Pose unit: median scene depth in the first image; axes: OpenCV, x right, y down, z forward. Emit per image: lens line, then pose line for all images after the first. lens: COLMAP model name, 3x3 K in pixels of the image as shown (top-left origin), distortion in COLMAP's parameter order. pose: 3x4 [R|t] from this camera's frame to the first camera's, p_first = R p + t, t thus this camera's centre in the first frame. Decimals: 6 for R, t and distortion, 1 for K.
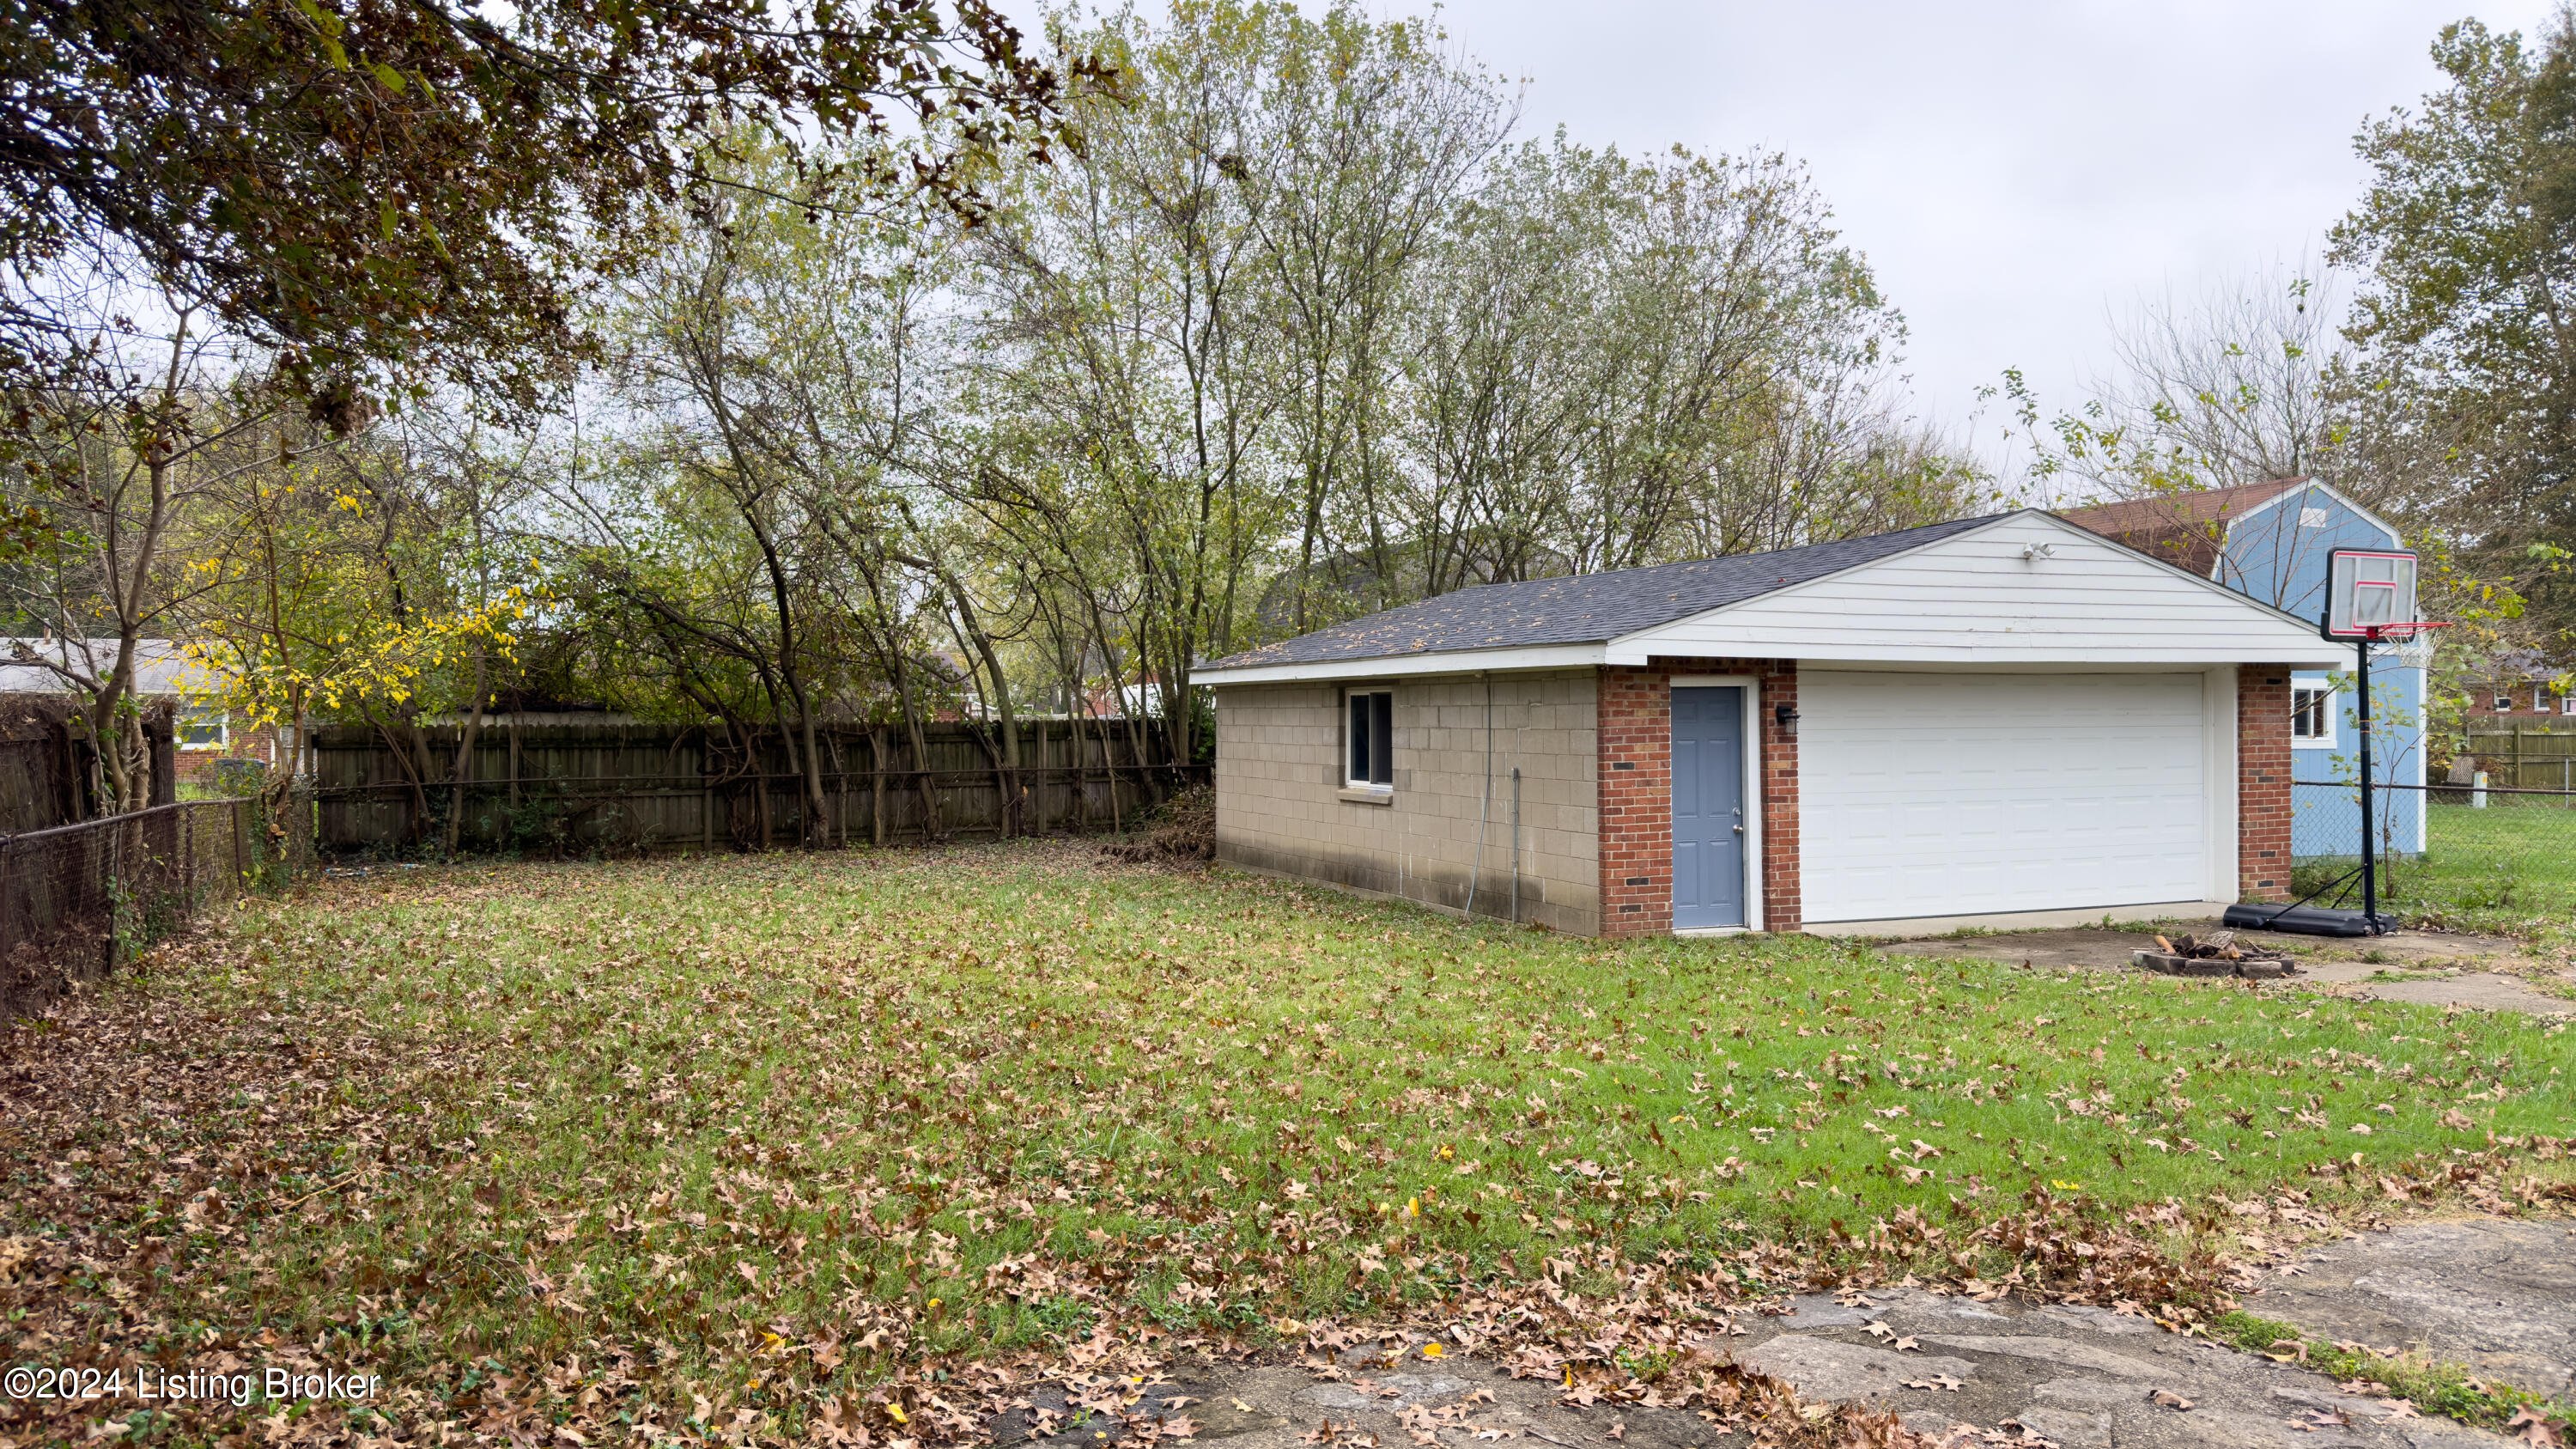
lens RADIAL K [[1802.7, 0, 1287.9], [0, 1802.7, 733.6], [0, 0, 1]] dist [0.175620, -0.291915]
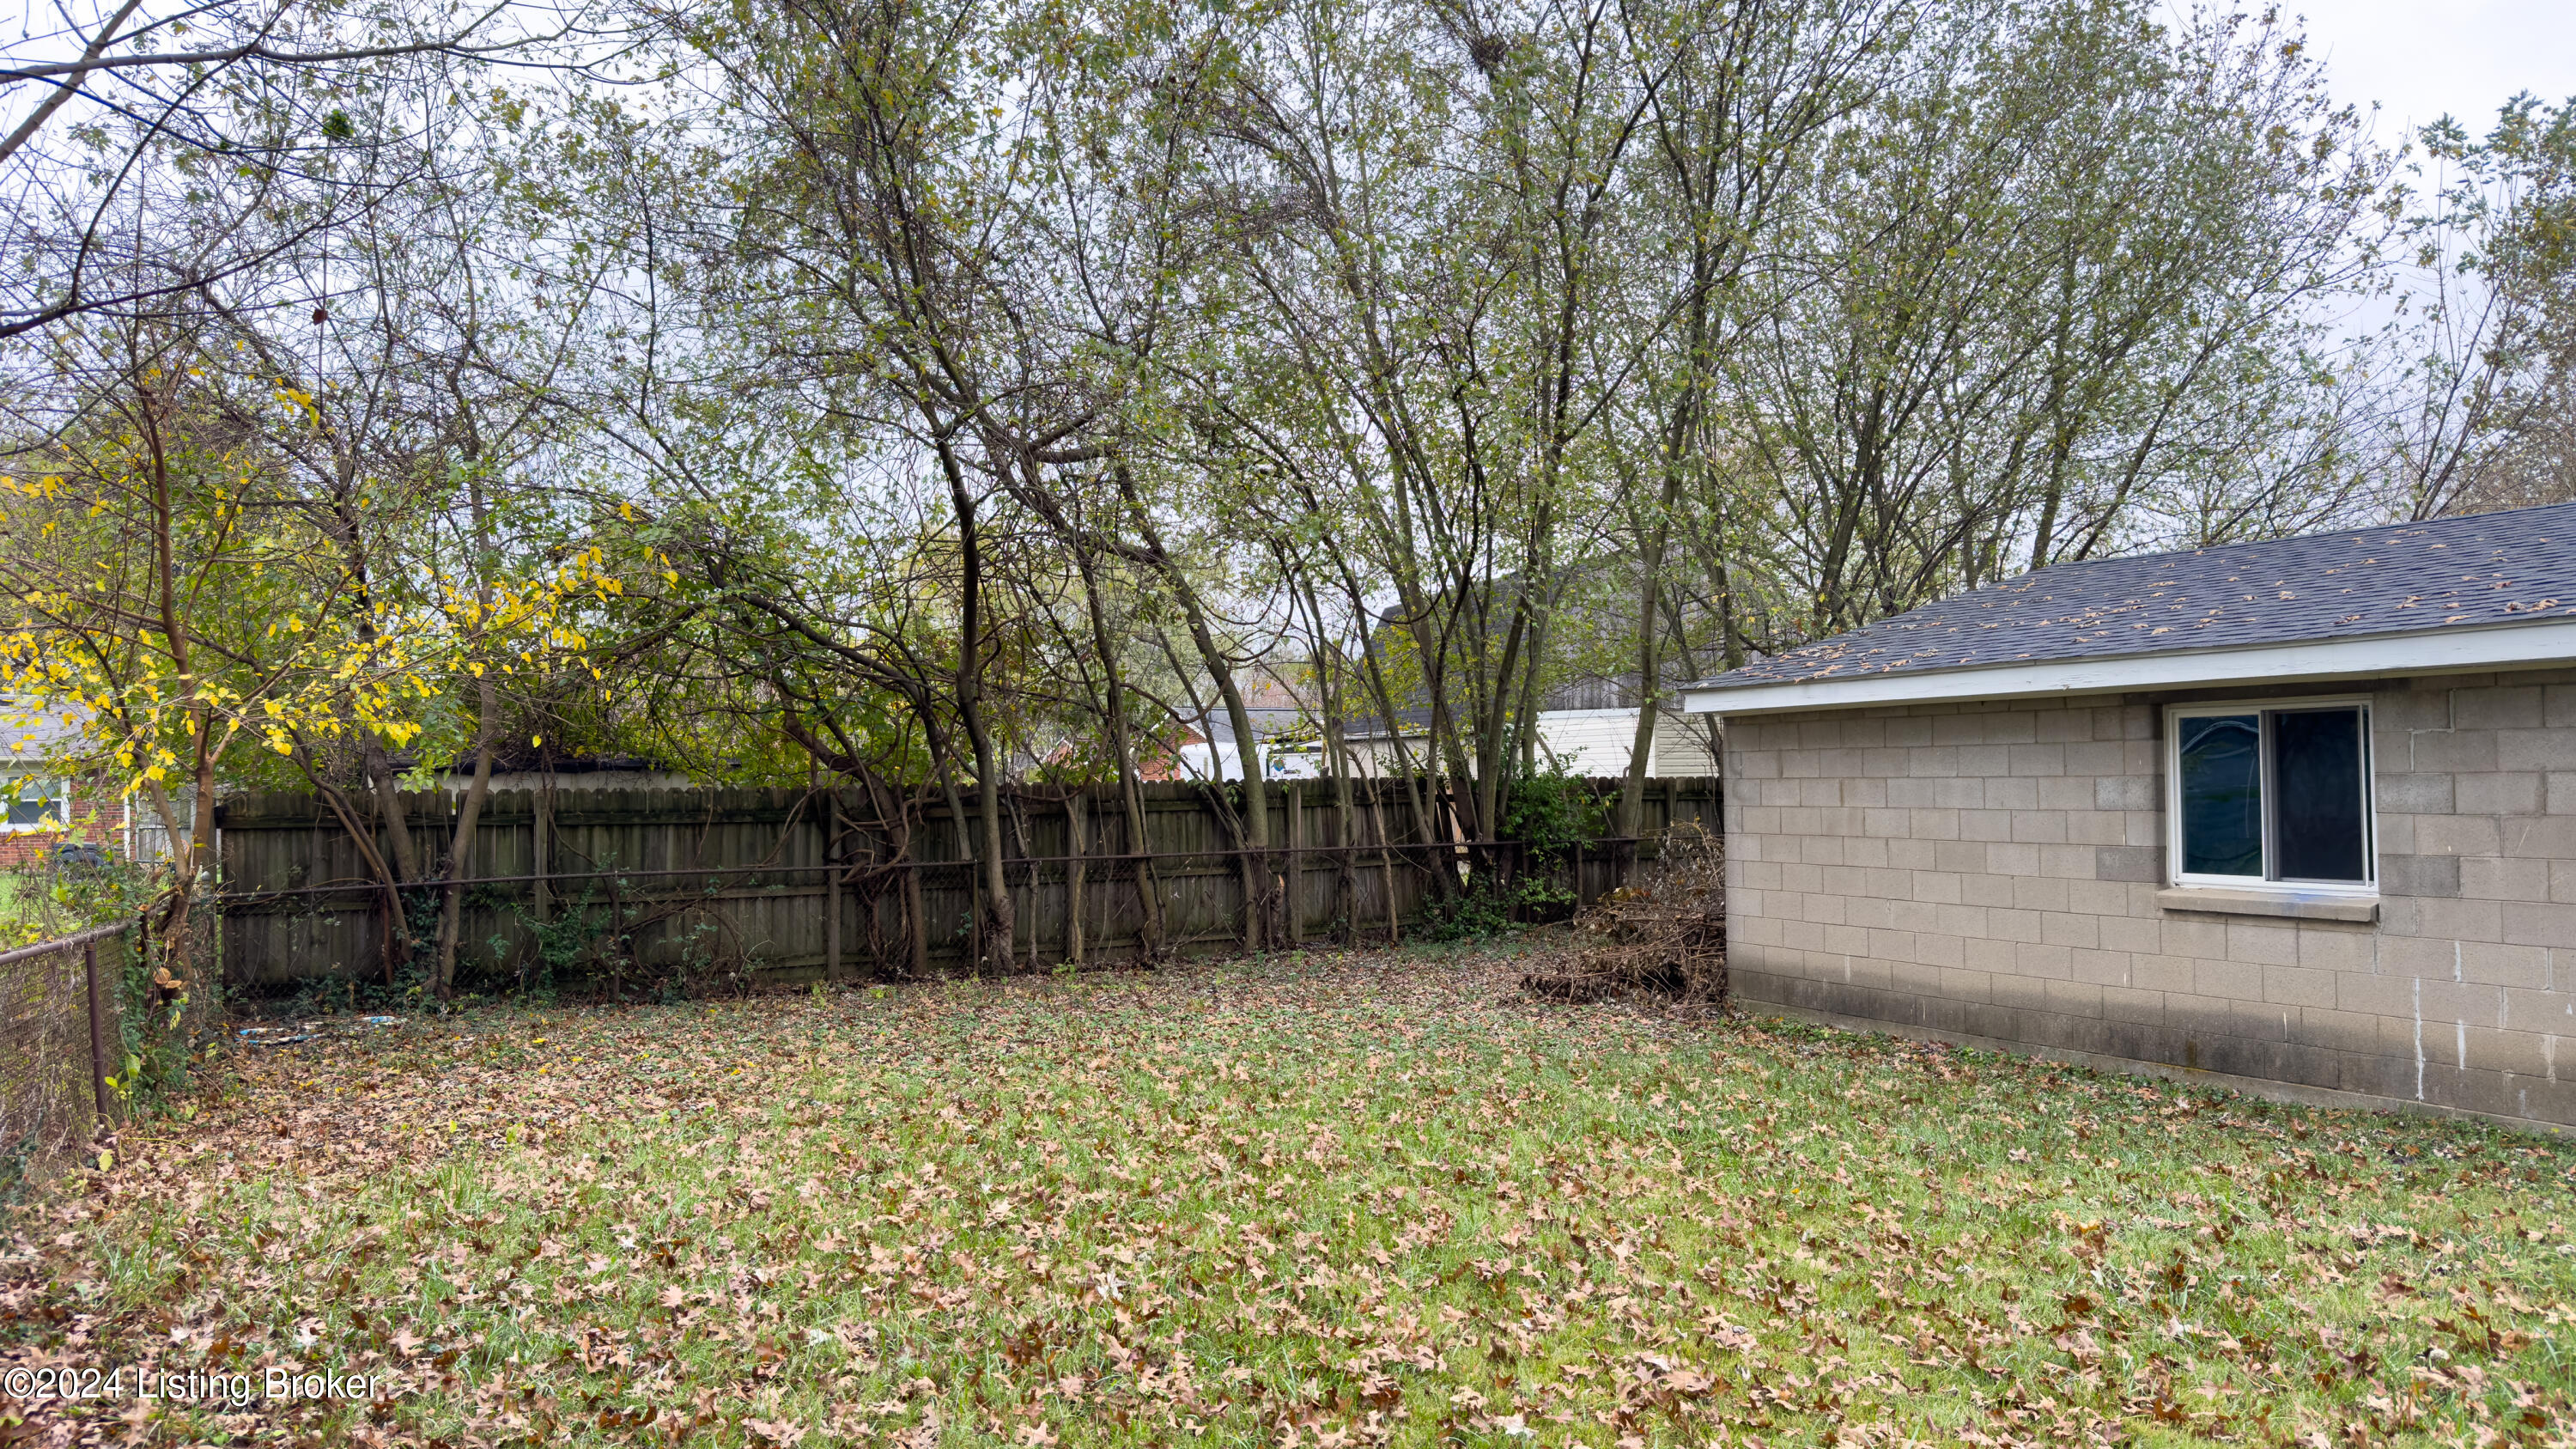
lens RADIAL K [[1825.4, 0, 1291.2], [0, 1825.4, 742.6], [0, 0, 1]] dist [0.177391, -0.214128]
pose [[0.998443, -0.004629, 0.055590, -0.209258], [0.006551, 0.999385, -0.034438, 0.003160], [-0.055396, 0.034748, 0.997860, 0.359389]]
